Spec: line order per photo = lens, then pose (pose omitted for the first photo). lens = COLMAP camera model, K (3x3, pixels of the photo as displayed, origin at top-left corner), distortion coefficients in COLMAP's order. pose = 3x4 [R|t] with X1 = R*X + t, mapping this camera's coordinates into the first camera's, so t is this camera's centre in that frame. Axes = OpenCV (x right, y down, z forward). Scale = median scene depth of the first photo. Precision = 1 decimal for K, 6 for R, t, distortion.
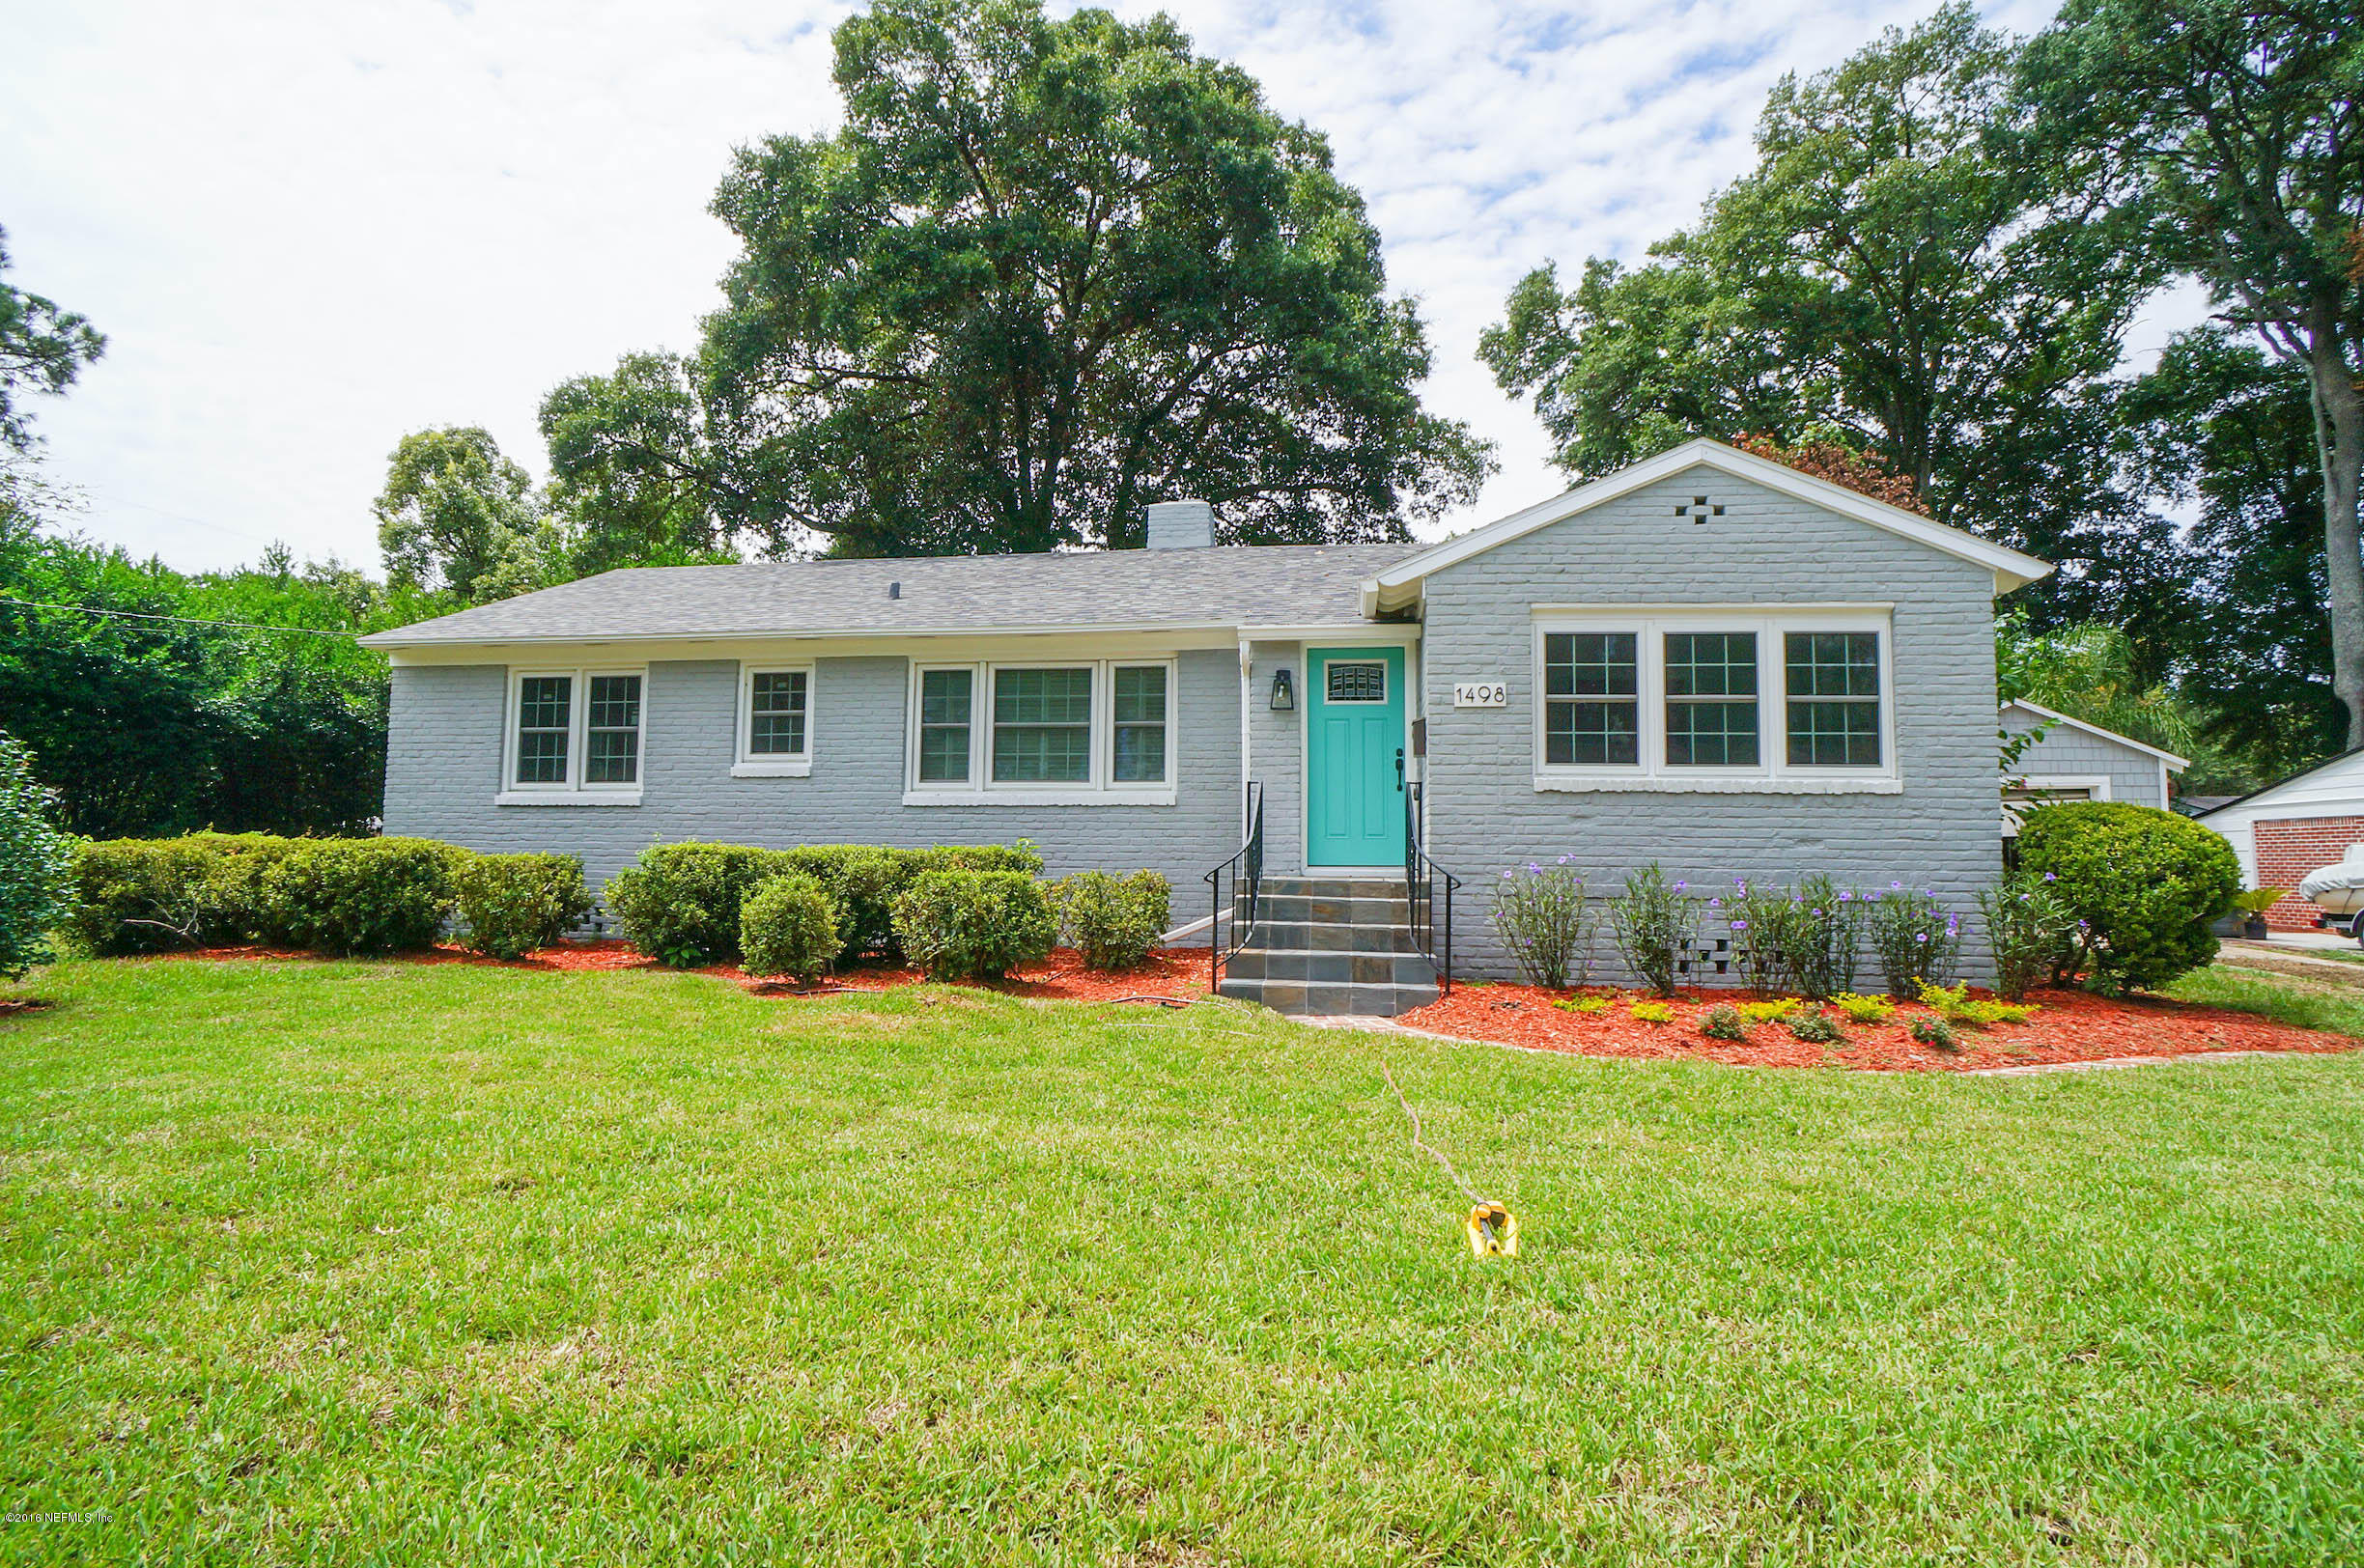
lens RADIAL K [[1248.8, 0, 1186.3], [0, 1248.8, 767.8], [0, 0, 1]] dist [-0.081112, 0.053587]
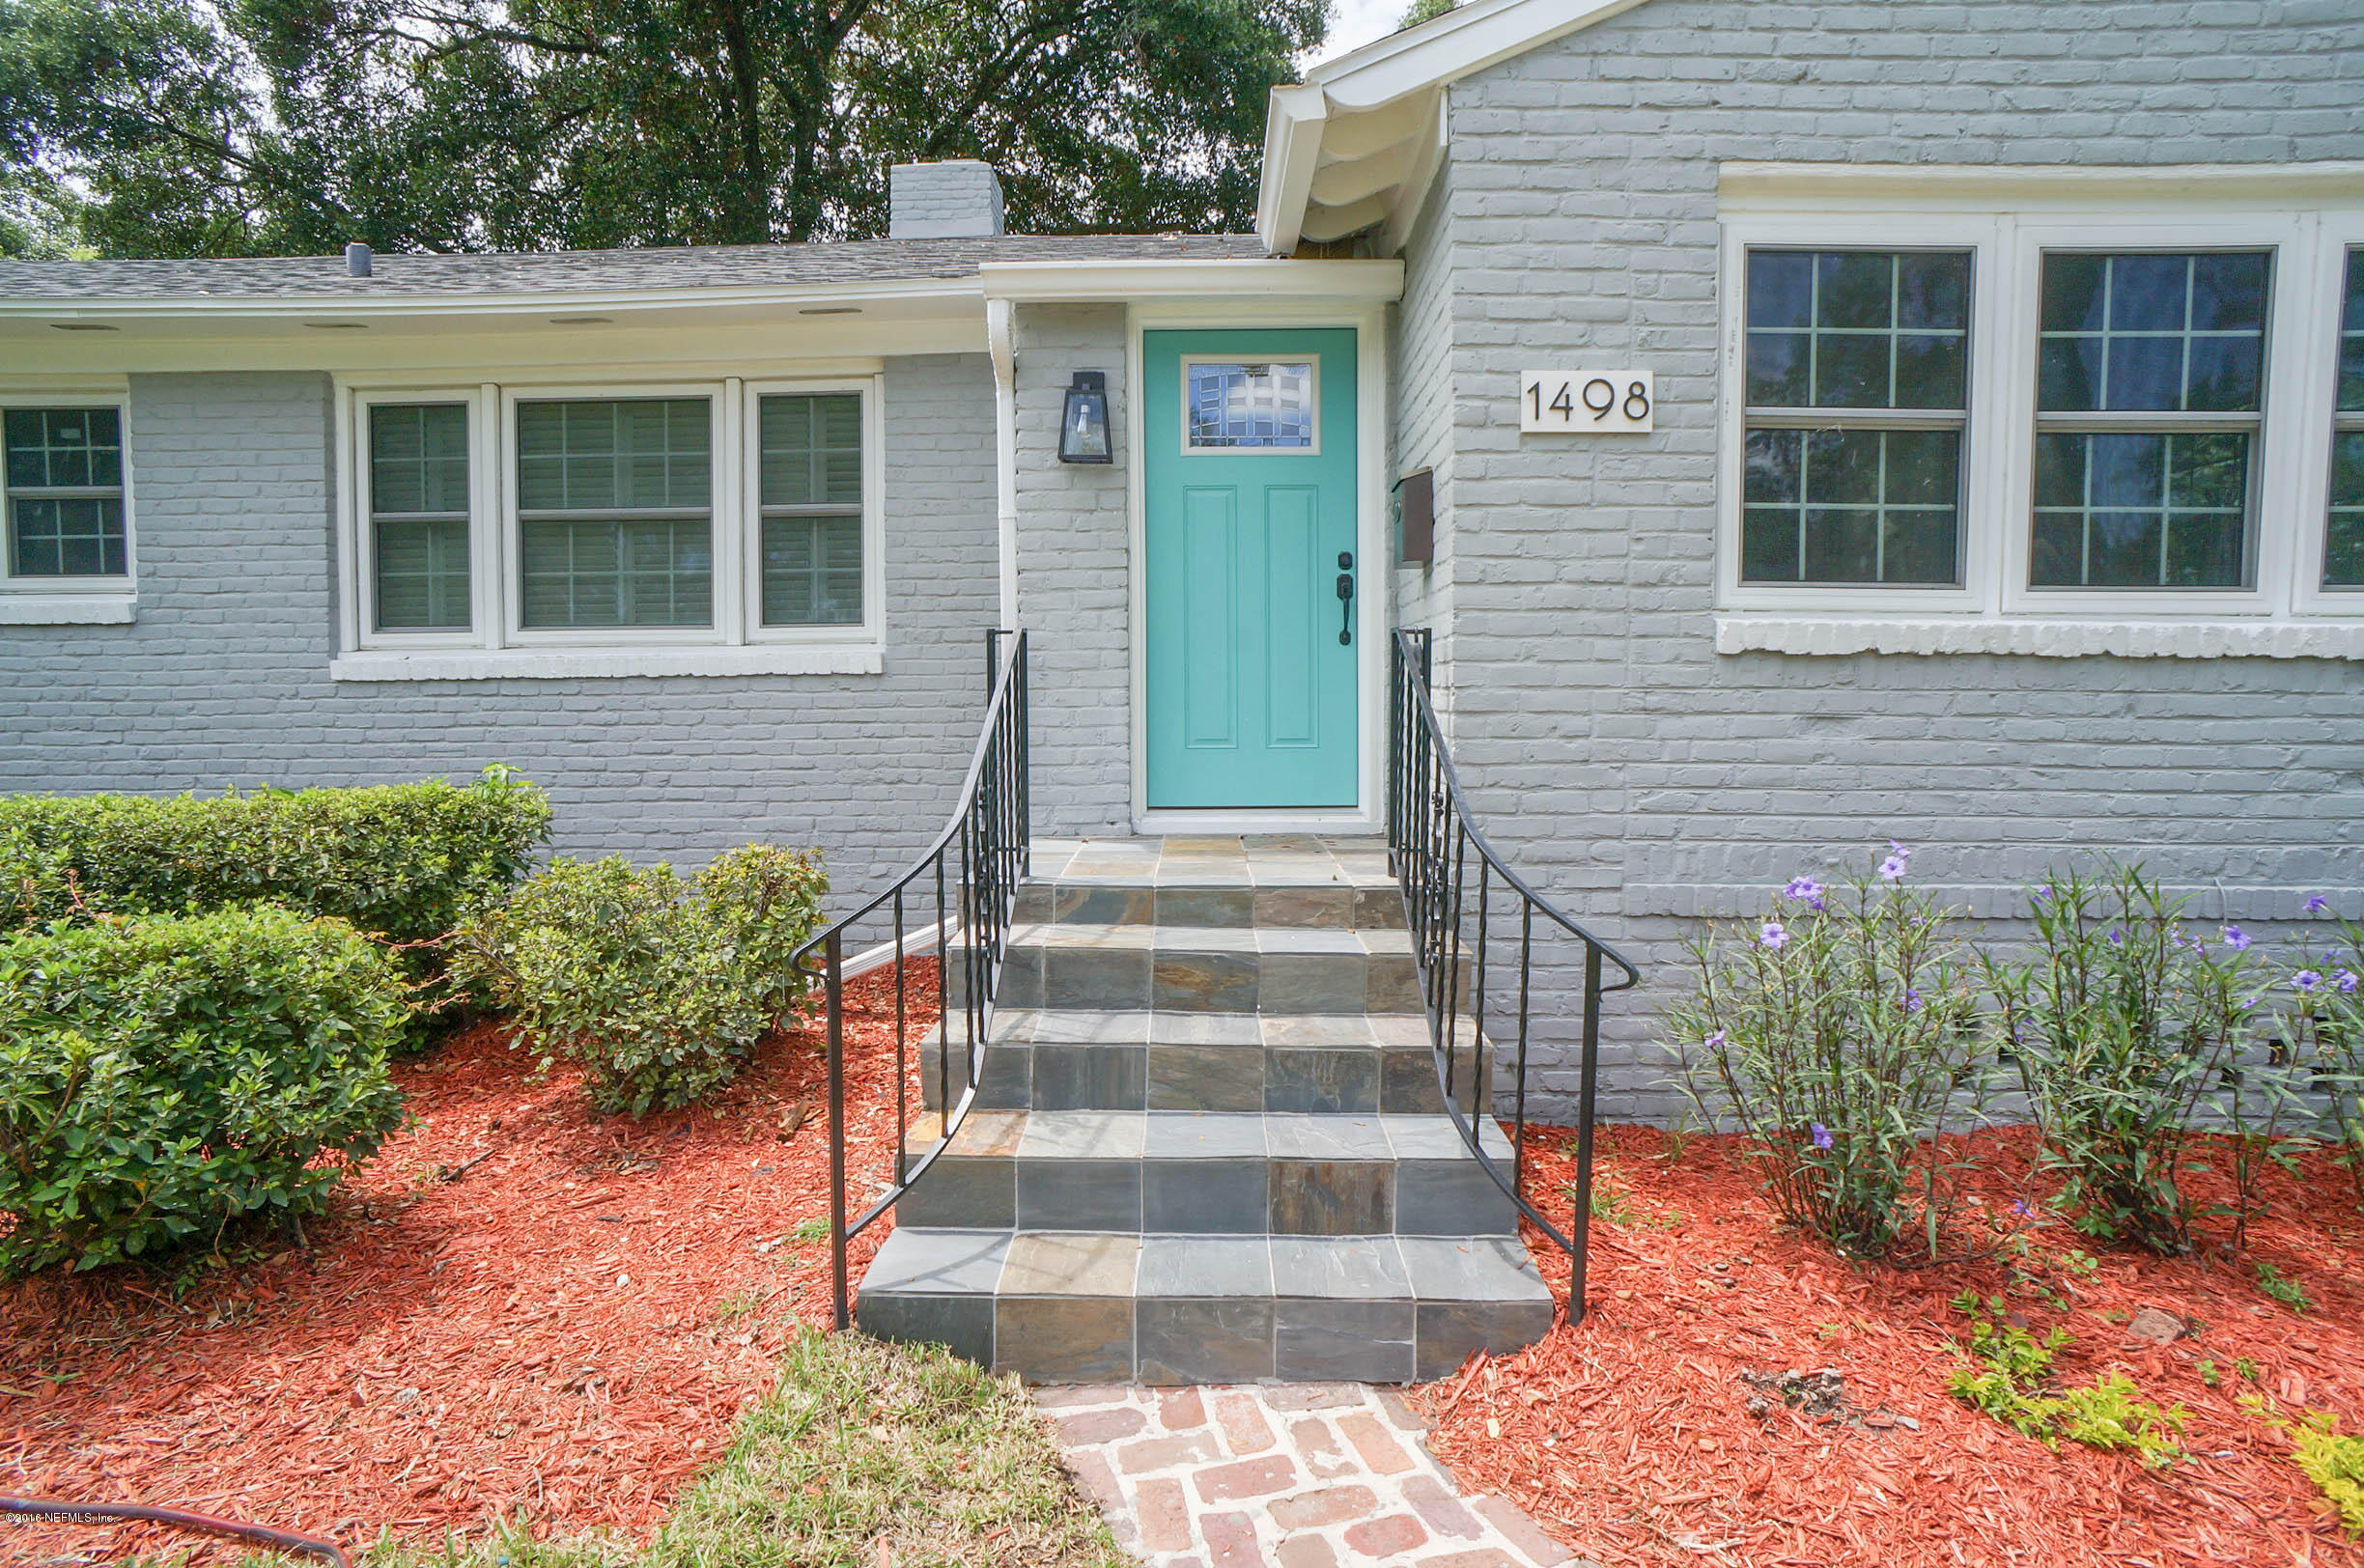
lens RADIAL K [[1248.8, 0, 1186.3], [0, 1248.8, 767.8], [0, 0, 1]] dist [-0.081112, 0.053587]
pose [[0.993308, -0.019921, 0.113761, 0.053927], [0.004572, 0.991022, 0.133619, 0.001613], [-0.115402, -0.132205, 0.984482, 0.497184]]
